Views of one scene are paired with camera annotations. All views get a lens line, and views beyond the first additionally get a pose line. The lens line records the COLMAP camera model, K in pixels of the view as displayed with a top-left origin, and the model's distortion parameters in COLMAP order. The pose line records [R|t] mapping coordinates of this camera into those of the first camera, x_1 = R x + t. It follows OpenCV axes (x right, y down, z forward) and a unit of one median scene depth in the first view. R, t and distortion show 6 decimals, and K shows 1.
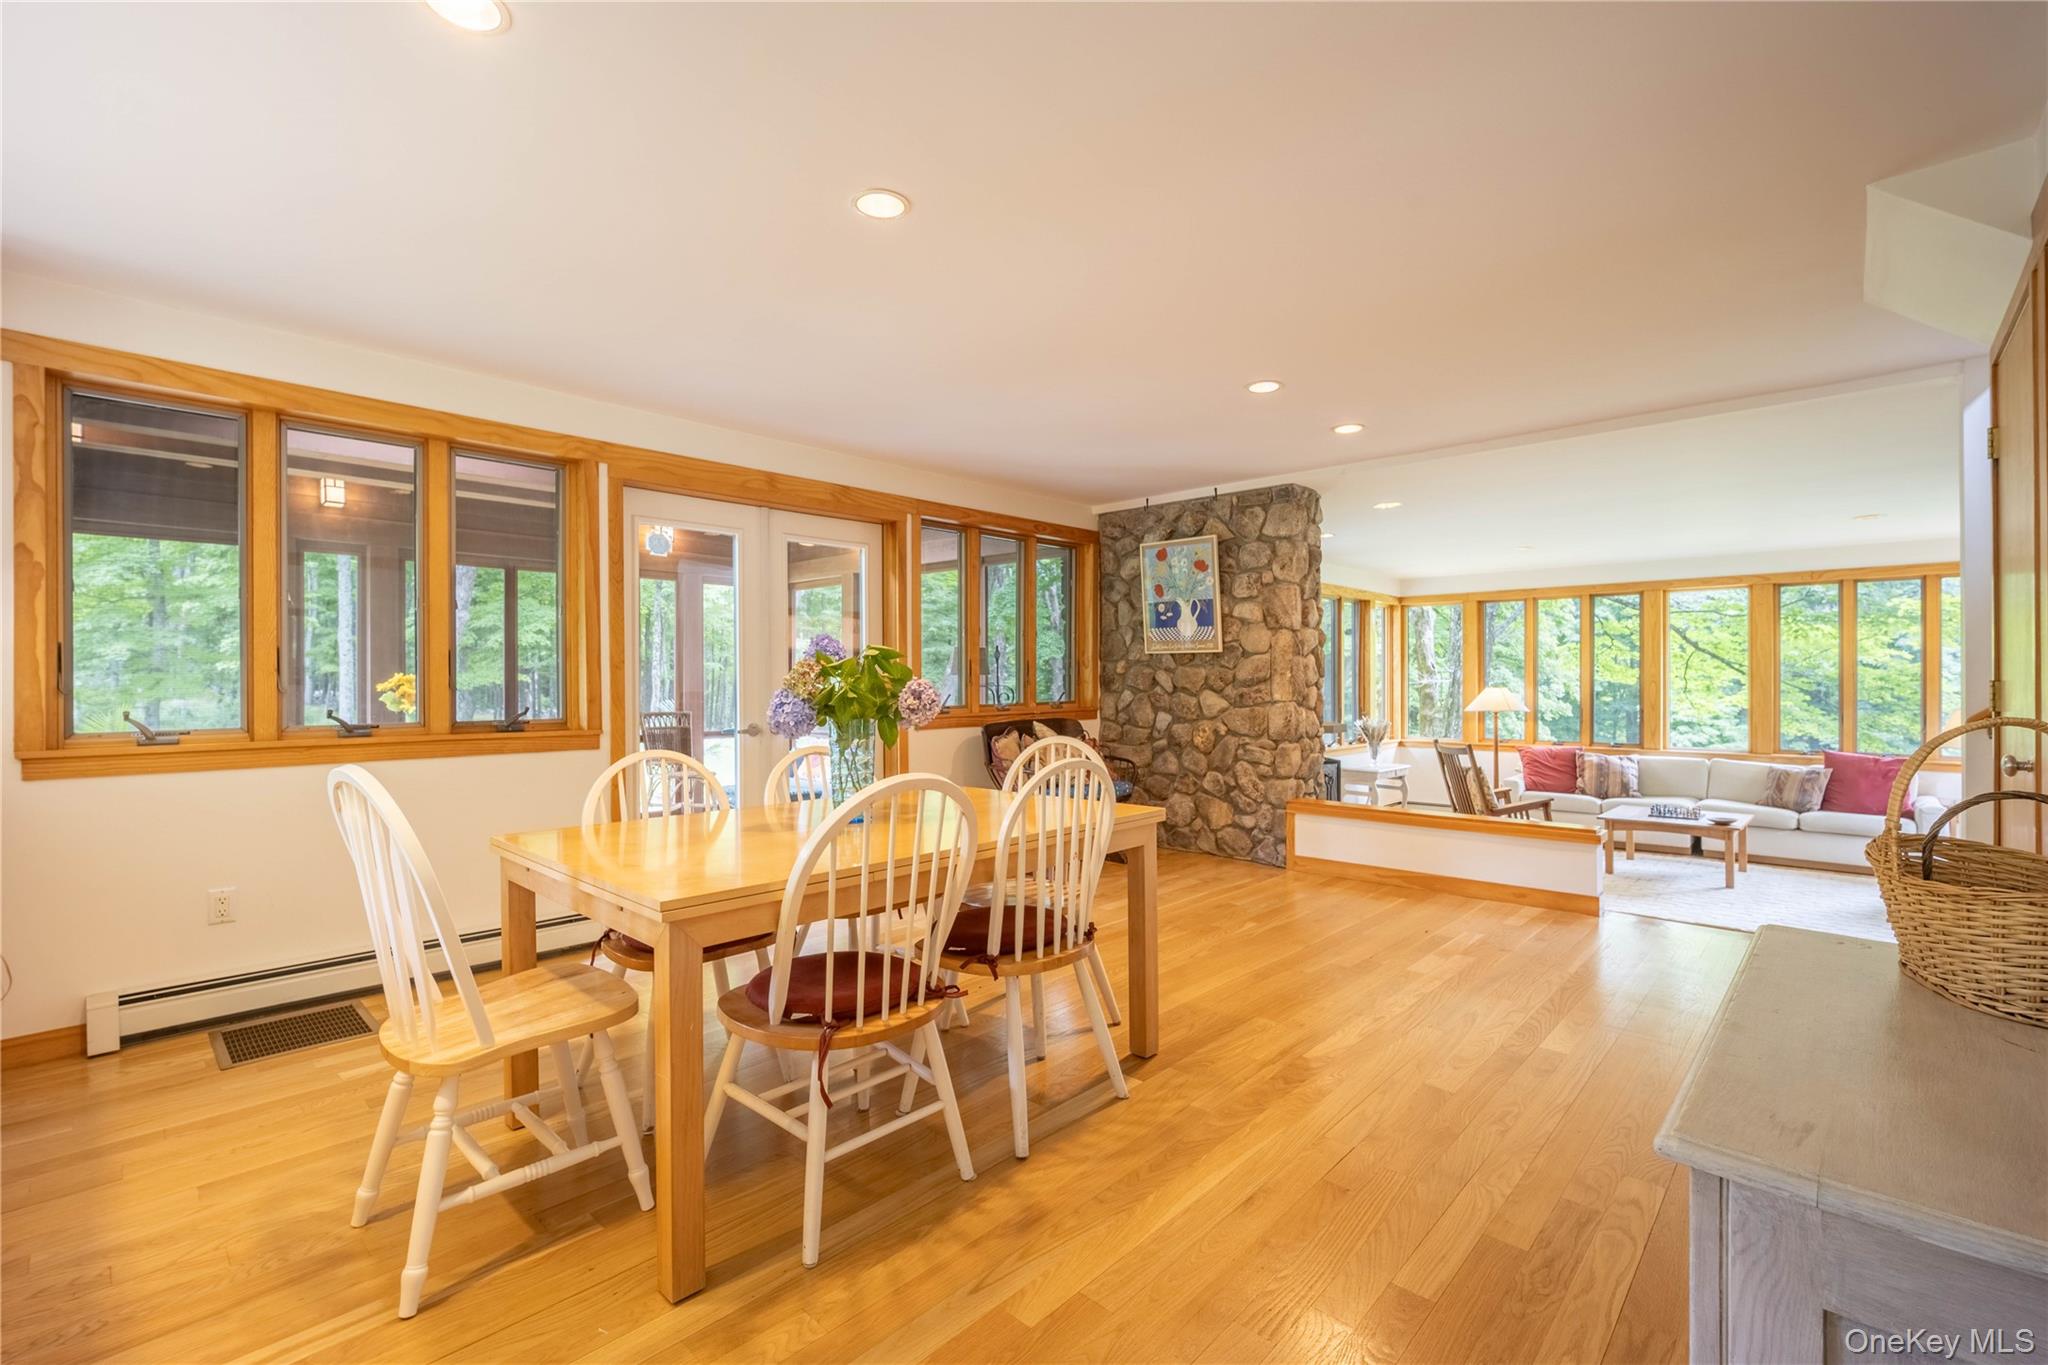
lens RADIAL K [[903.9, 0, 1018.4], [0, 903.9, 684.1], [0, 0, 1]] dist [-0.017170, 0.006356]
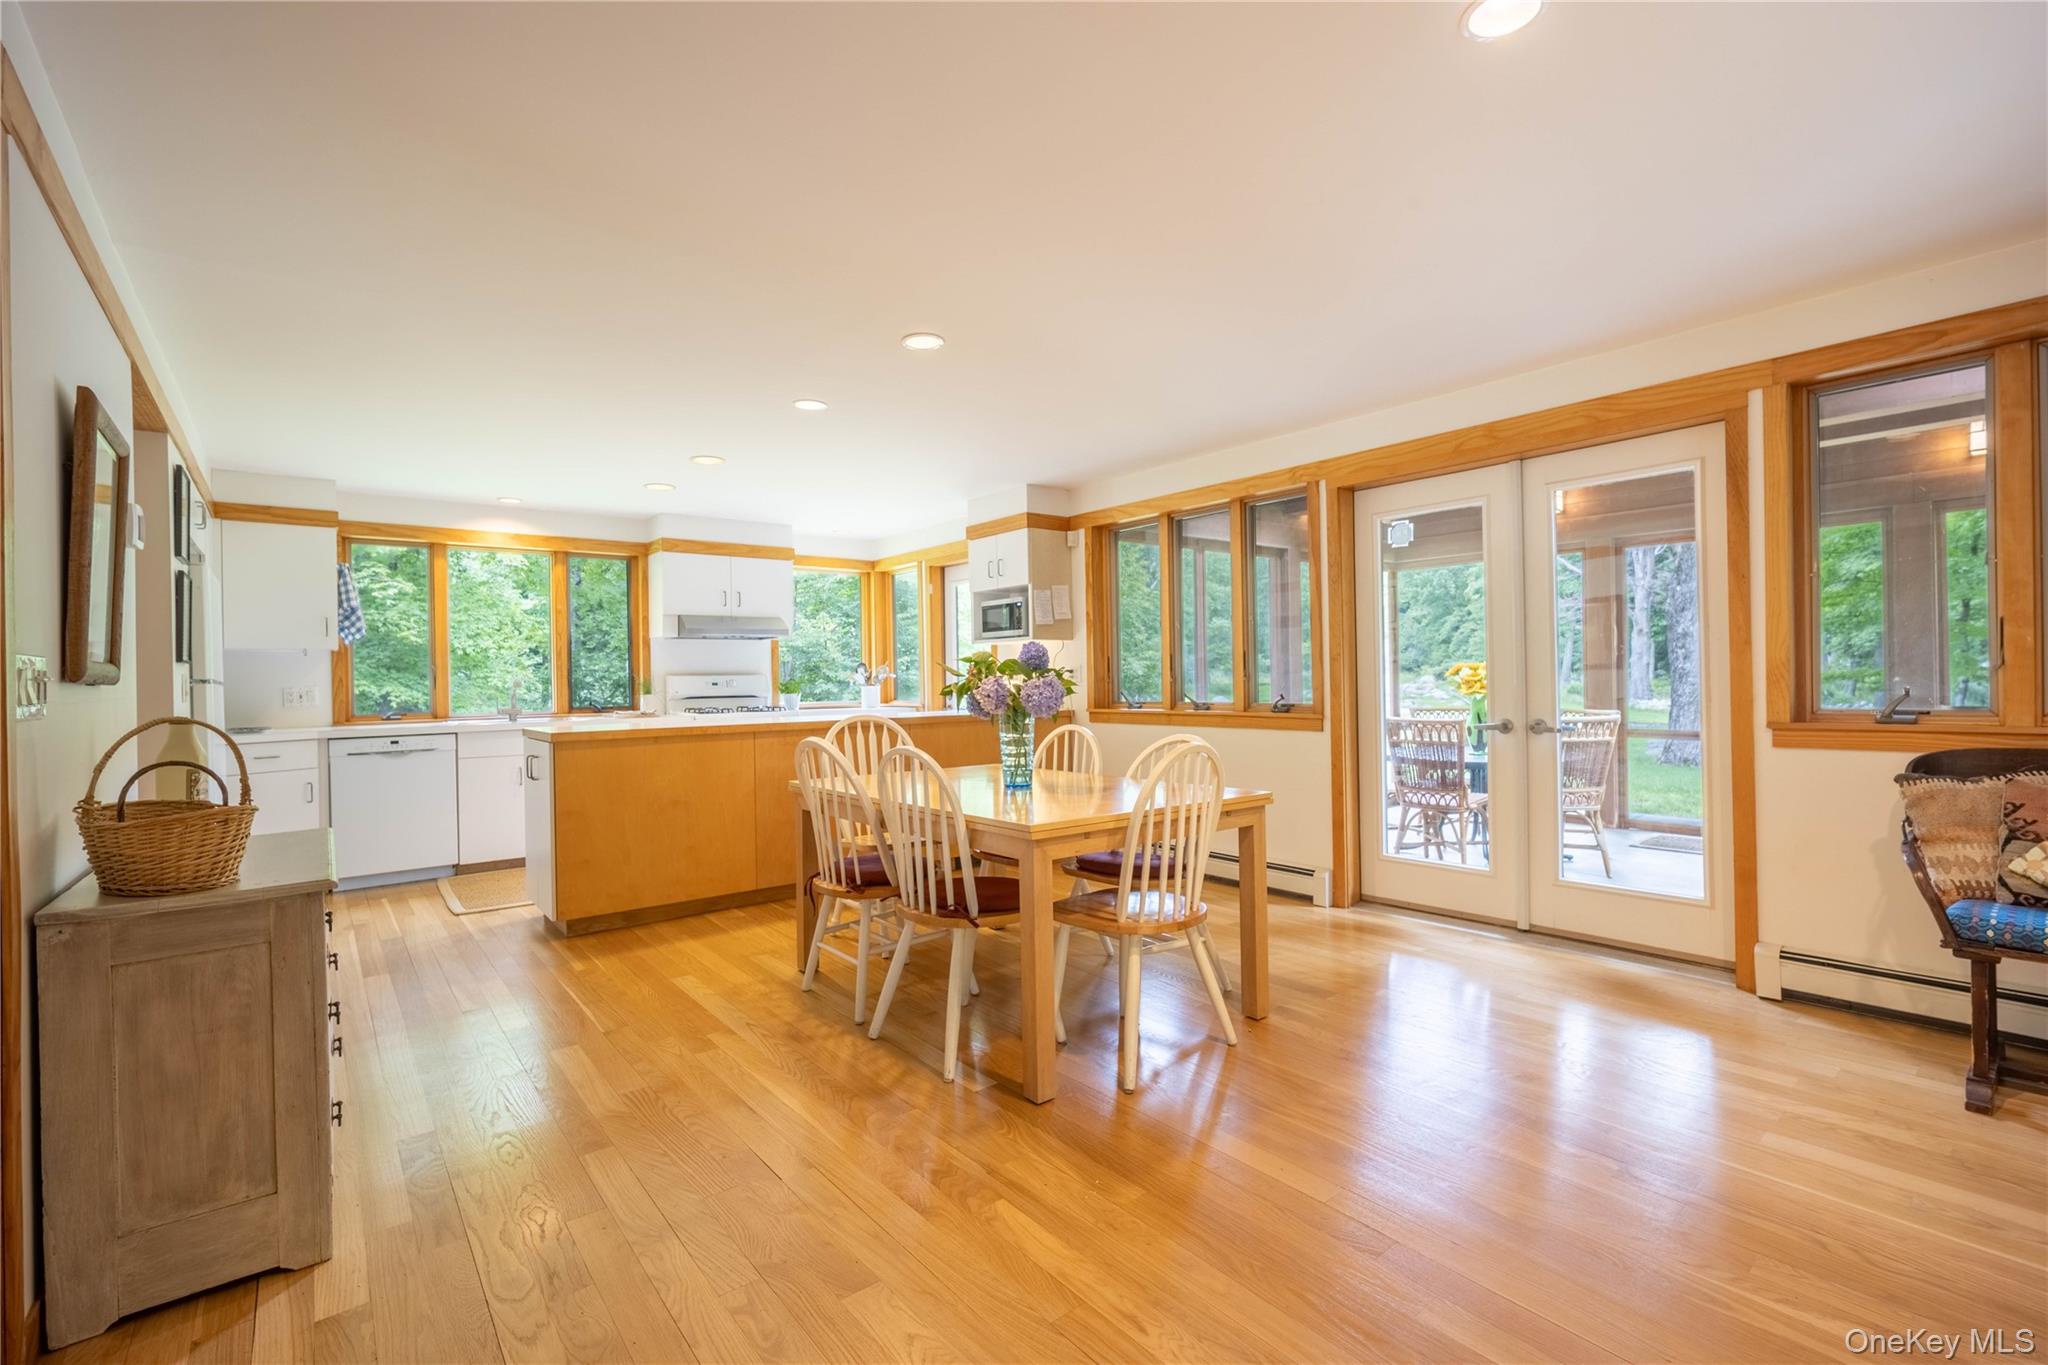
lens RADIAL K [[903.9, 0, 1019.0], [0, 903.9, 673.9], [0, 0, 1]] dist [-0.017170, 0.006356]
pose [[-0.139176, 0.001683, -0.990266, 0.471732], [0.012401, 0.999923, -0.000044, -0.003156], [0.990190, -0.012287, -0.139186, 0.513588]]
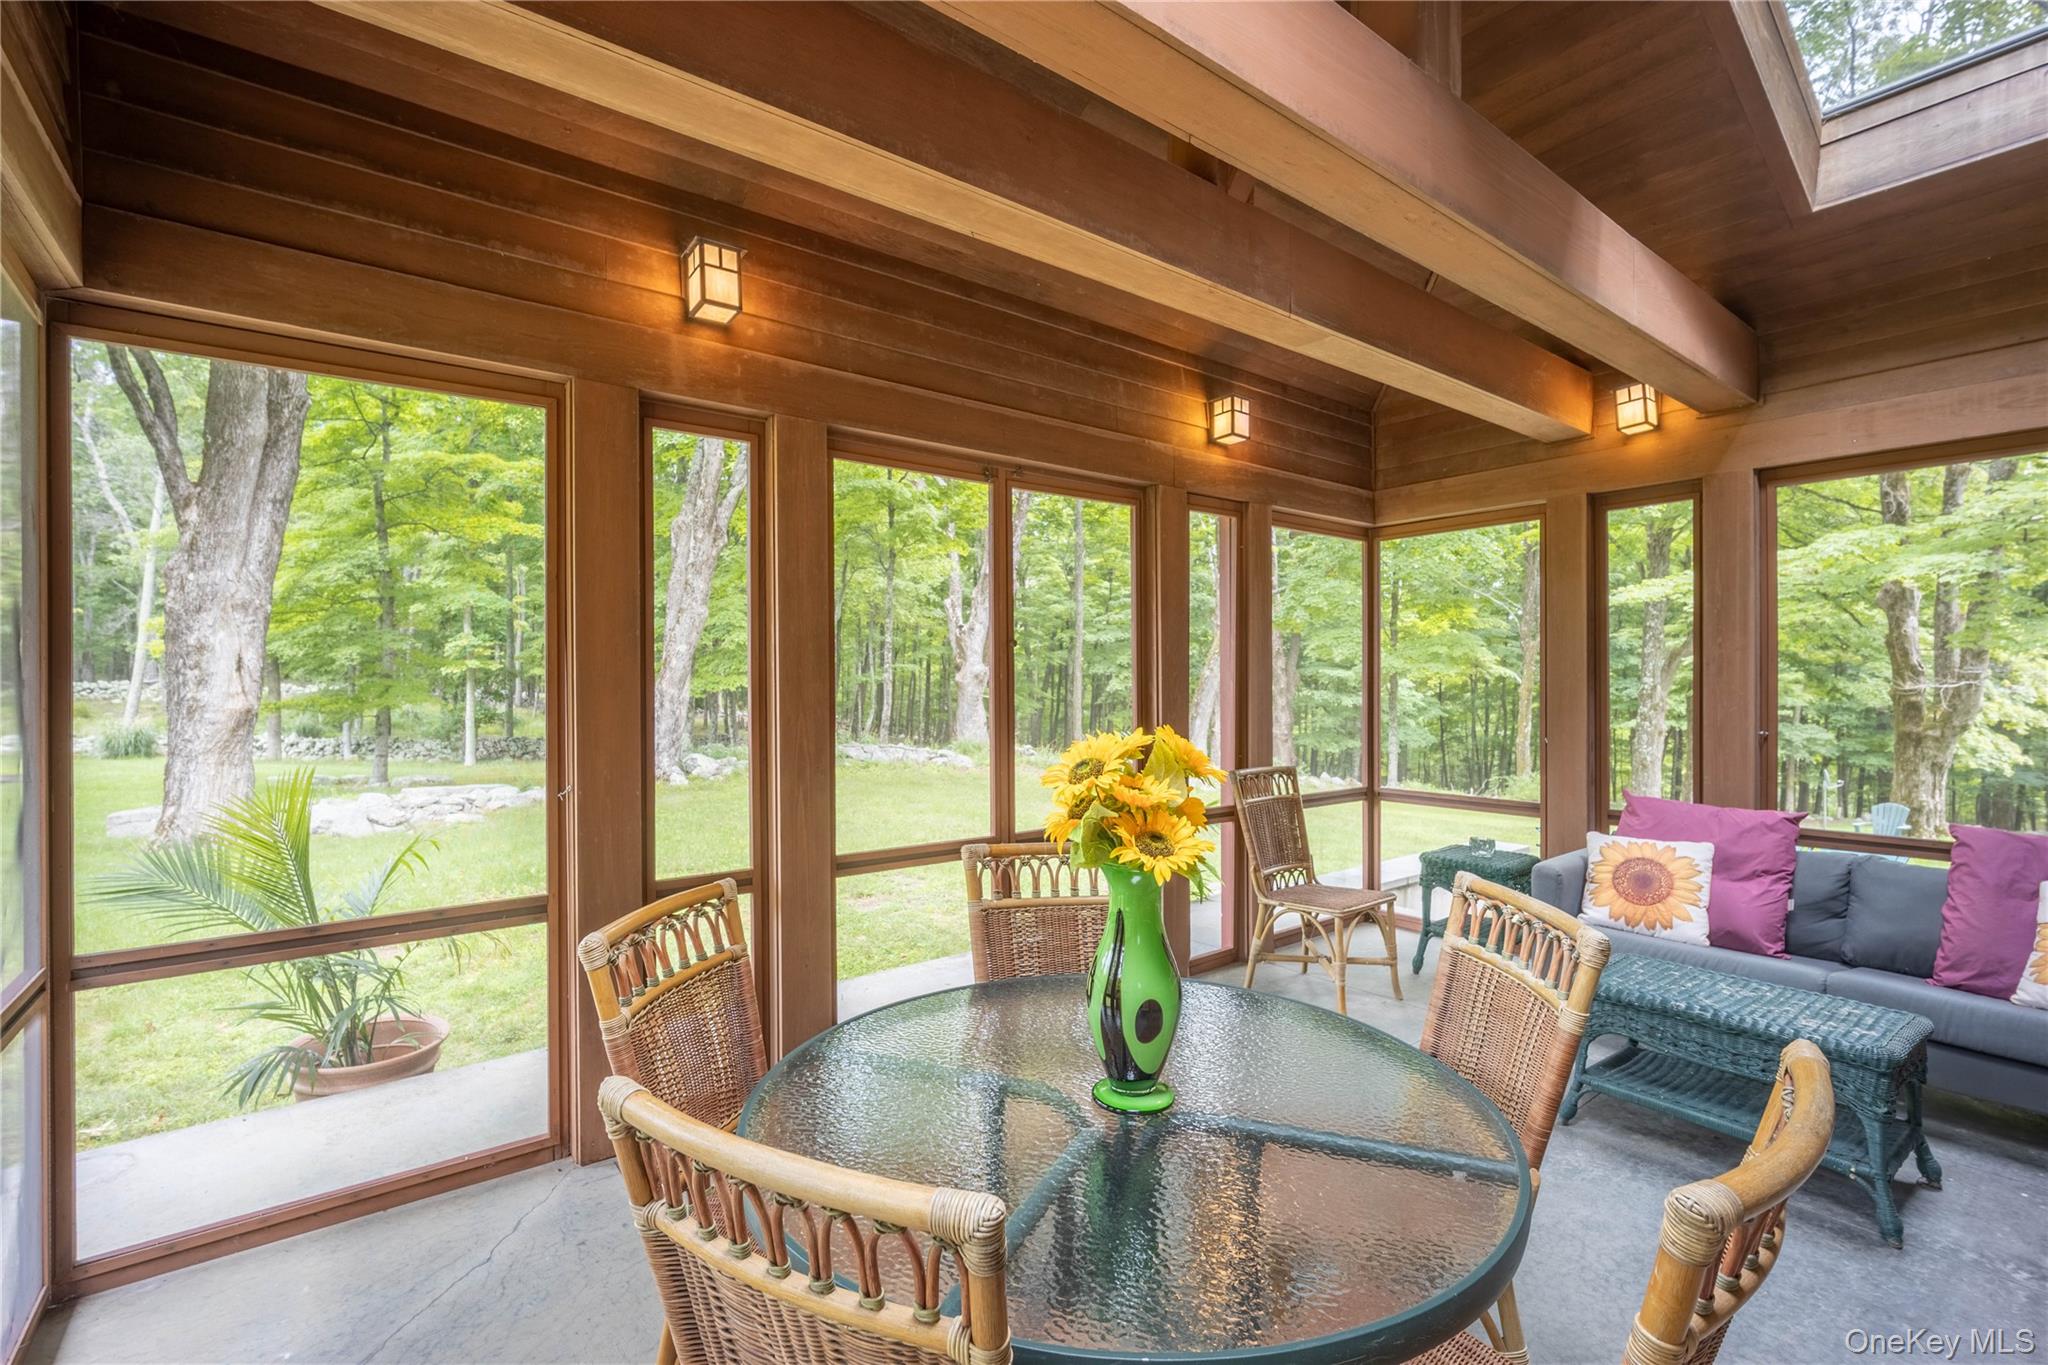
lens RADIAL K [[903.9, 0, 1010.9], [0, 903.9, 684.1], [0, 0, 1]] dist [-0.017170, 0.006356]
pose [[0.986823, -0.001872, -0.161794, -0.577940], [0.001976, 0.999998, 0.000479, -0.022107], [0.161792, -0.000793, 0.986824, 0.621163]]
